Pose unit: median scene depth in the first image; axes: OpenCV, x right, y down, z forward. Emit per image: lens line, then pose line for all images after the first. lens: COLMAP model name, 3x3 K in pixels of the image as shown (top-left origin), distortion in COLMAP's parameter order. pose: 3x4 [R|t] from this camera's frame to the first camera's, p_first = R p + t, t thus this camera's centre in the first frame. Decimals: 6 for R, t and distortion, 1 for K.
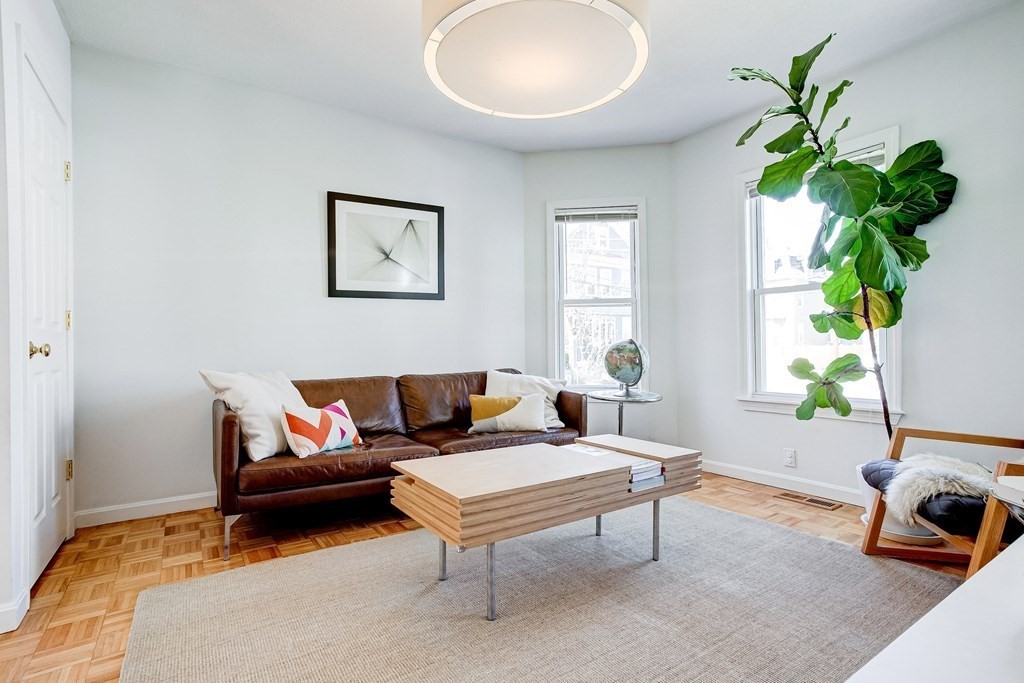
lens RADIAL K [[500.6, 0, 507.7], [0, 500.6, 344.9], [0, 0, 1]] dist [-0.060488, 0.048391]
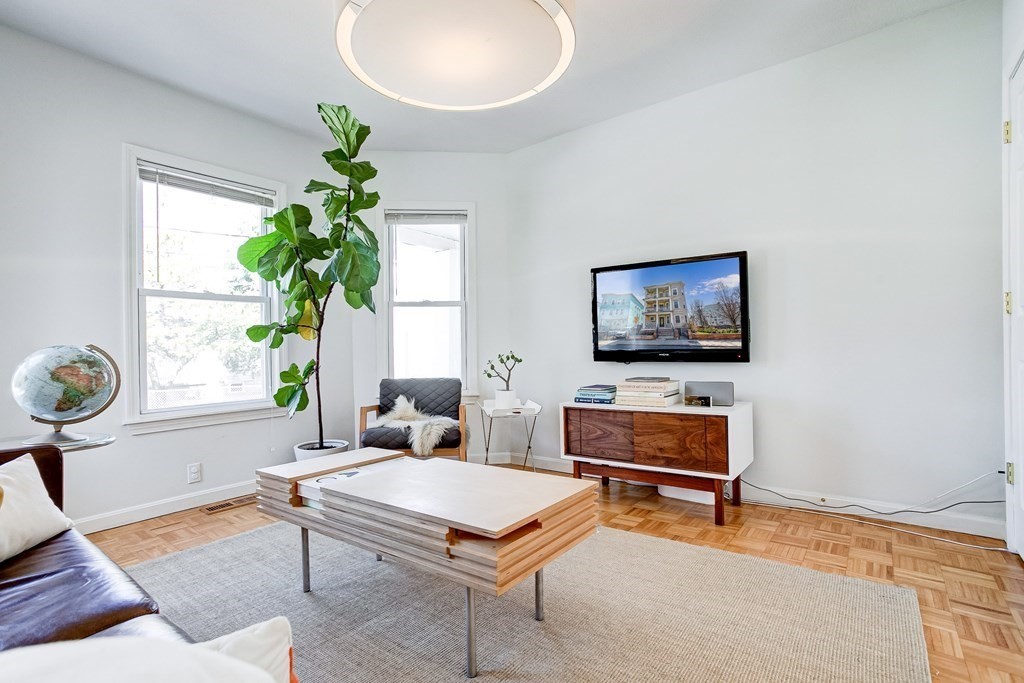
lens RADIAL K [[494.2, 0, 497.6], [0, 494.2, 345.8], [0, 0, 1]] dist [-0.050489, 0.037150]
pose [[-0.319892, 0.019352, 0.947256, -0.492441], [0.022724, 0.999660, -0.012748, 0.008845], [-0.947182, 0.017447, -0.320223, 0.720880]]
